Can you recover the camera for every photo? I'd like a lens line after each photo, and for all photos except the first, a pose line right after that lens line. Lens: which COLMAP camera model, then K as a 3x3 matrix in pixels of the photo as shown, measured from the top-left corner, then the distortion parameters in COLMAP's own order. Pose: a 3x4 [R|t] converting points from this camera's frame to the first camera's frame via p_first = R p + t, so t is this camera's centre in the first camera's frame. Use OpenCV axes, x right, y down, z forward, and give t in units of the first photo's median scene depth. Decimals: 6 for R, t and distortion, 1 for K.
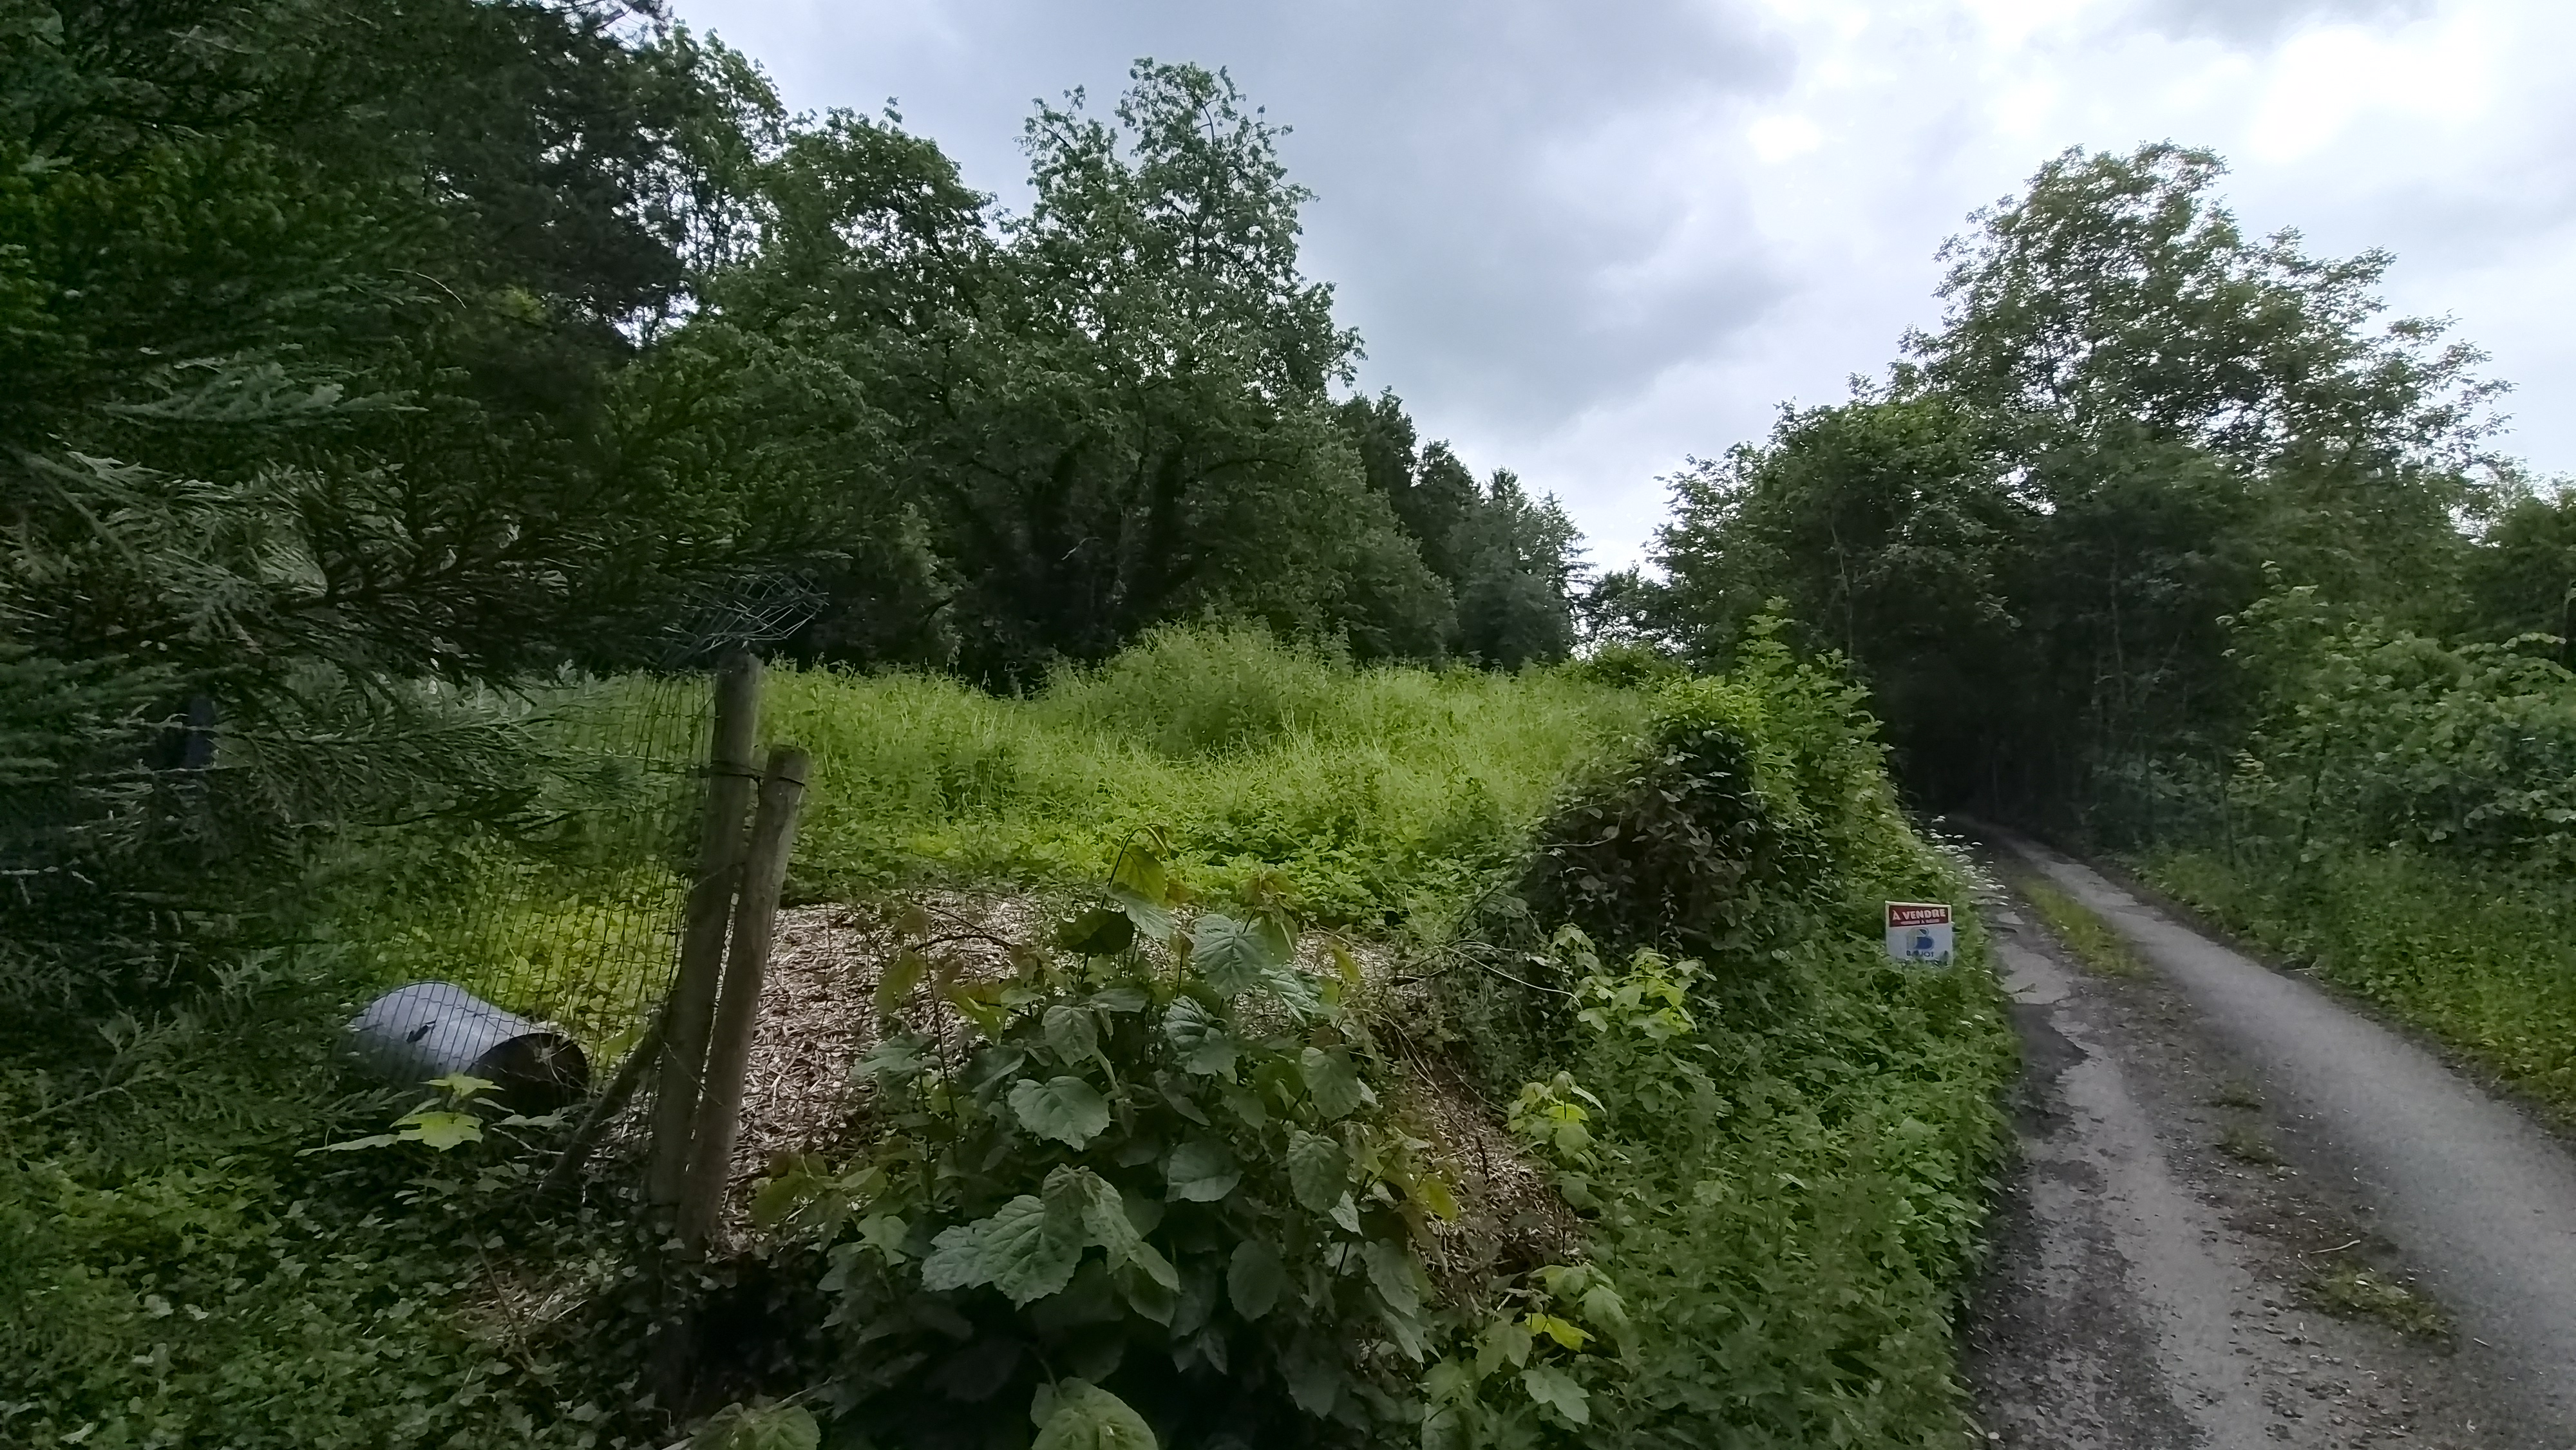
lens RADIAL K [[1033.5, 0, 1260.3], [0, 1033.5, 725.9], [0, 0, 1]] dist [0.019564, -0.009493]
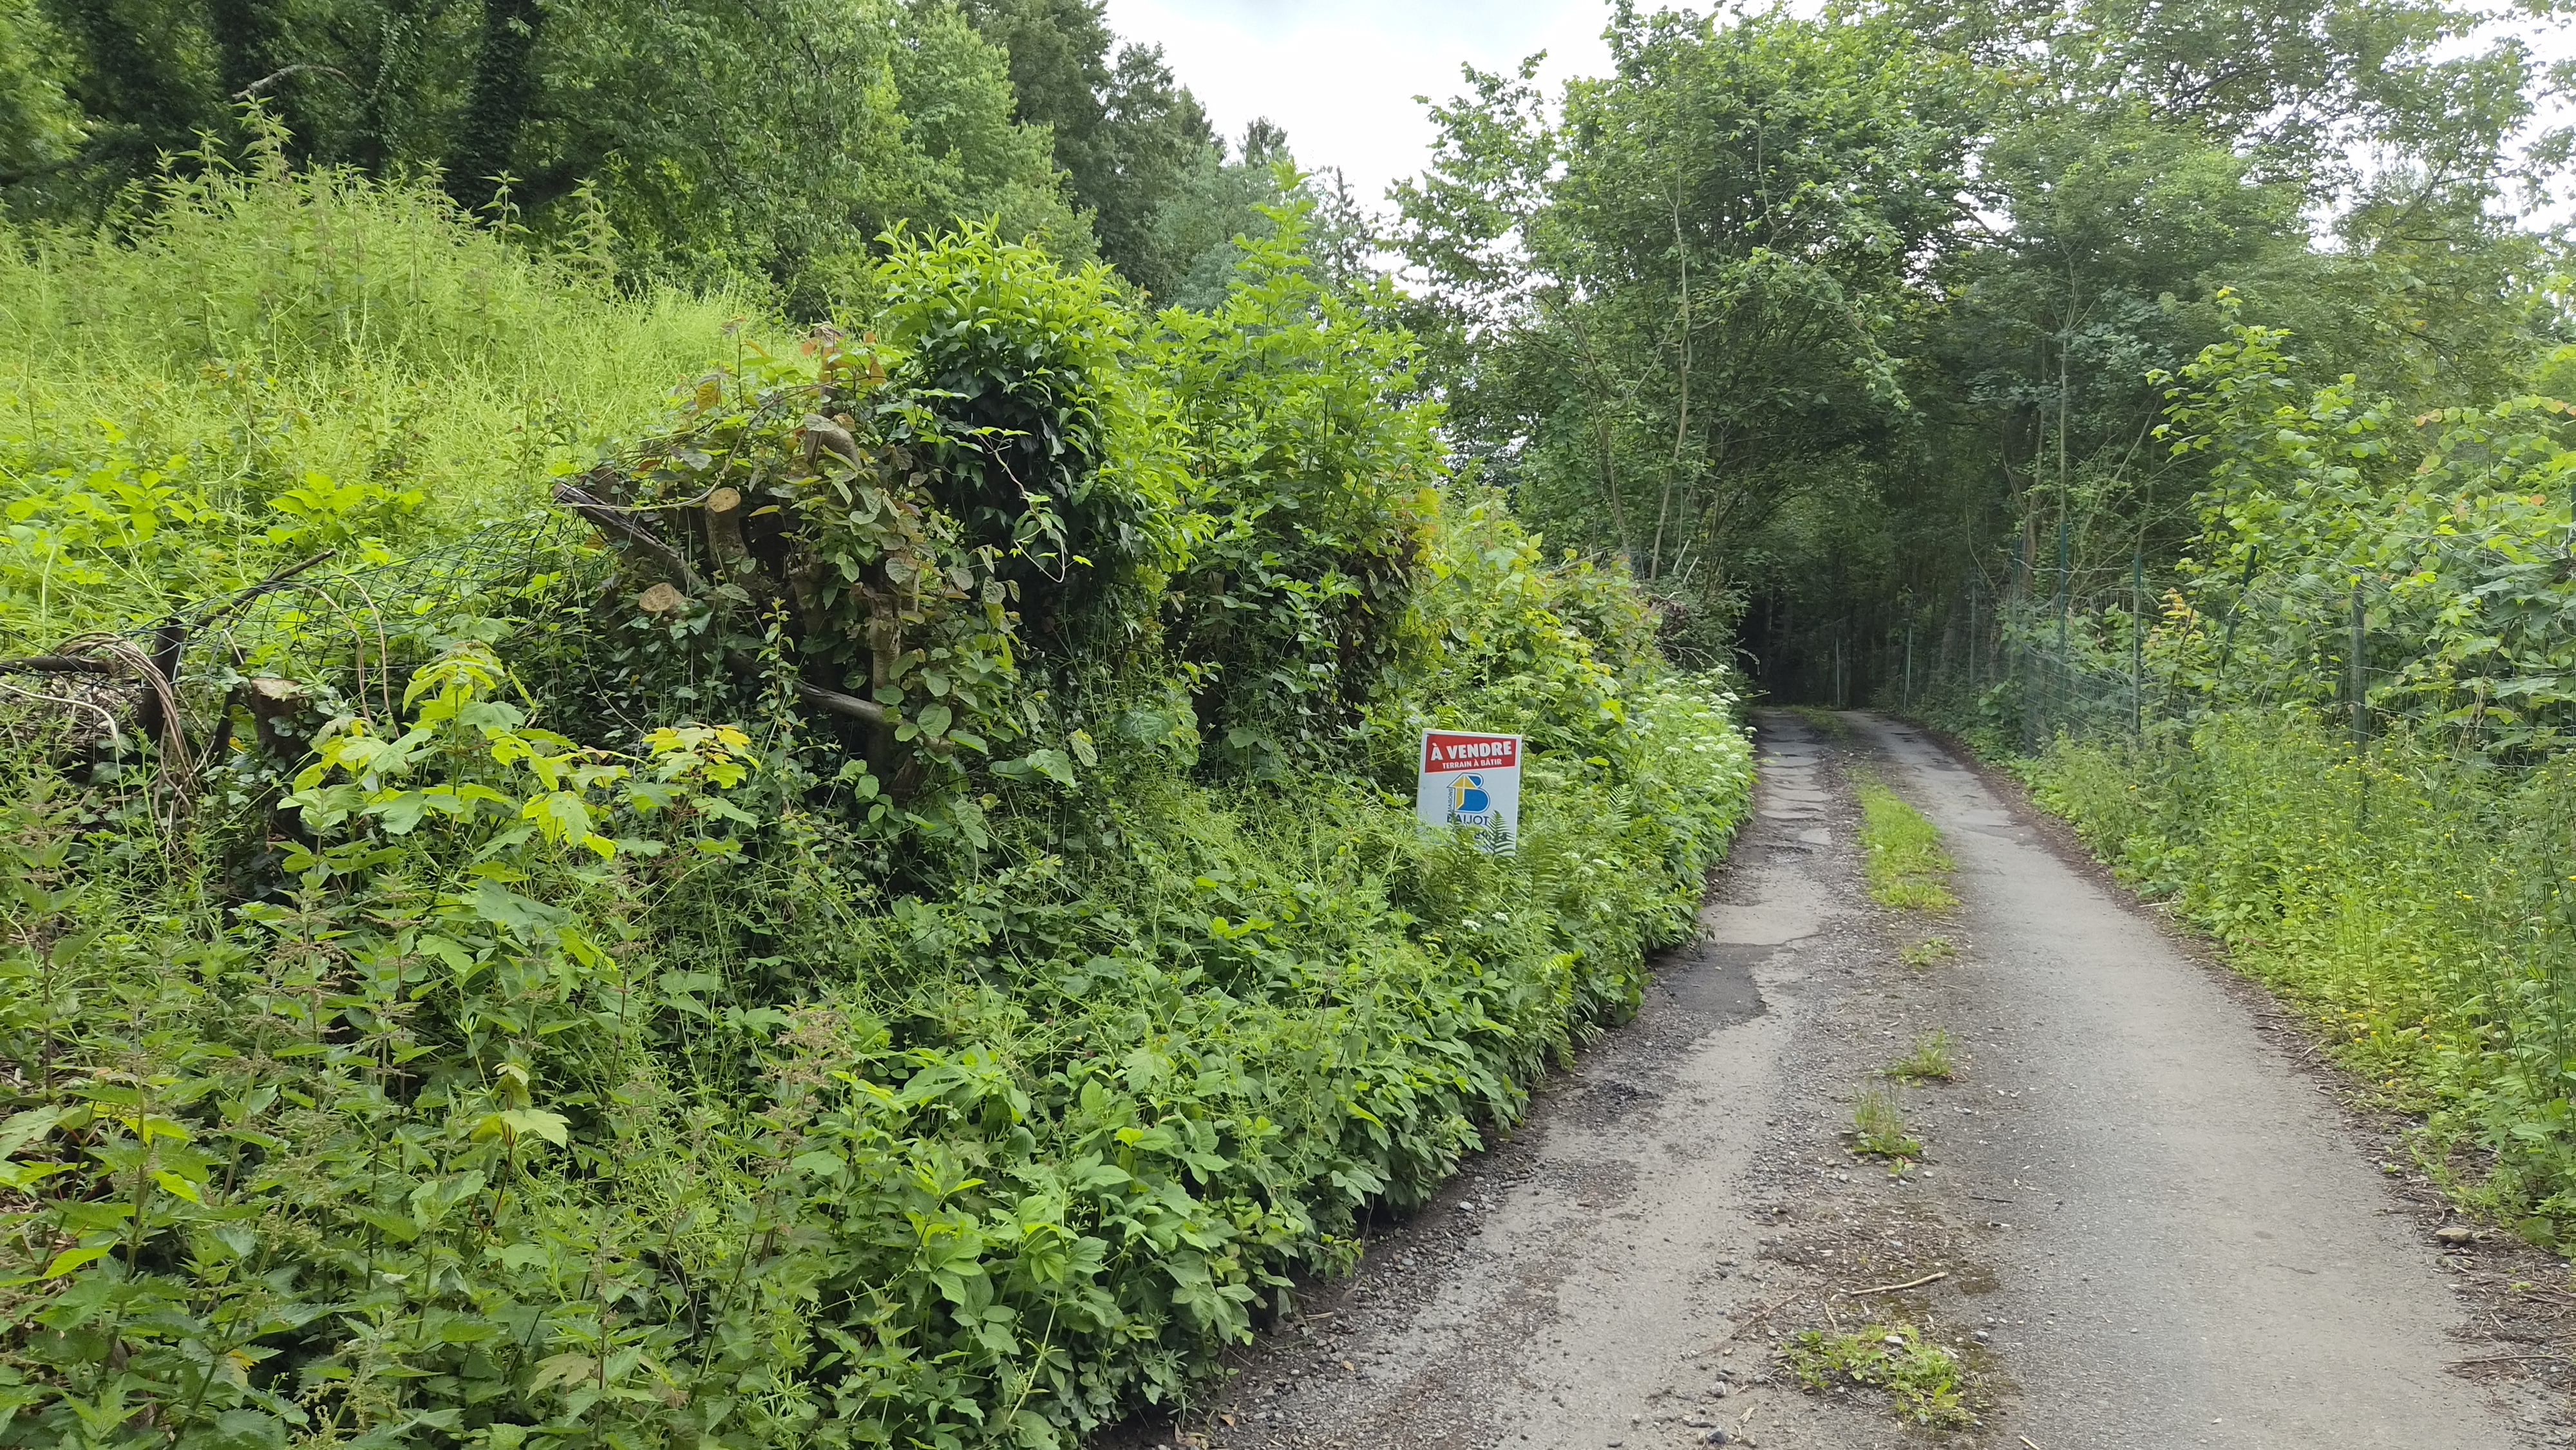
lens RADIAL K [[1669.9, 0, 1288.0], [0, 1669.9, 725.0], [0, 0, 1]] dist [0.021052, 0.000456]
pose [[0.980135, 0.047013, 0.192677, 0.173886], [-0.062924, 0.995020, 0.077306, 0.050029], [-0.188083, -0.087895, 0.978212, 0.066910]]
